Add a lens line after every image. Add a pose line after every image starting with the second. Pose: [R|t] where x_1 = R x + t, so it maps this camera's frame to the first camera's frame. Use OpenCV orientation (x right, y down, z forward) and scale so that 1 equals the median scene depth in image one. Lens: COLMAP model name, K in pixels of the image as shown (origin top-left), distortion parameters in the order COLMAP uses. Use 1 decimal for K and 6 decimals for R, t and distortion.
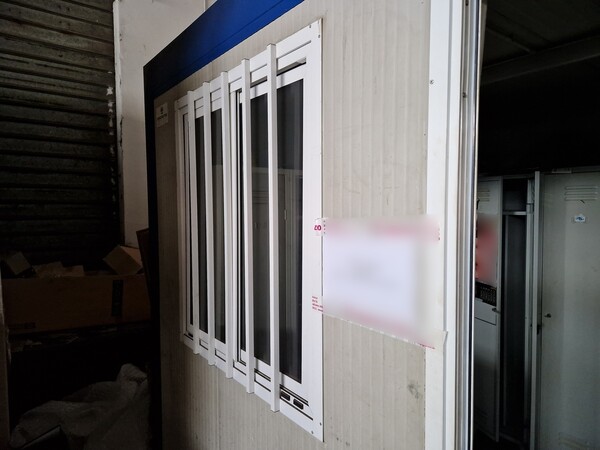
lens RADIAL K [[400.8, 0, 300.0], [0, 400.8, 225.0], [0, 0, 1]] dist [0.091244, -0.089301]
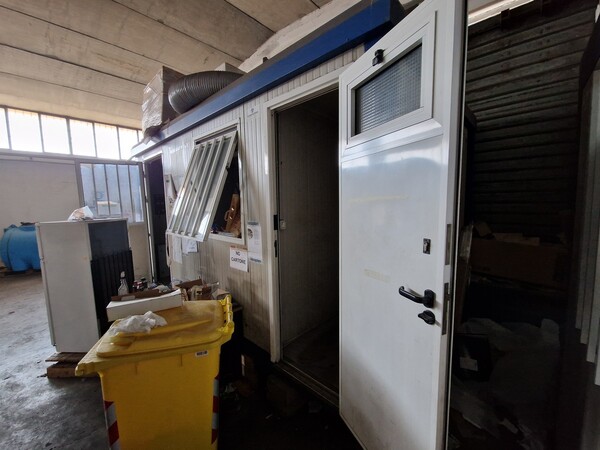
lens RADIAL K [[248.9, 0, 300.0], [0, 248.9, 225.0], [0, 0, 1]] dist [-0.001339, -0.000433]
pose [[0.172743, 0.094563, -0.980417, 0.128291], [-0.020903, 0.995509, 0.092336, -0.000774], [0.984745, 0.004543, 0.173943, 0.092473]]
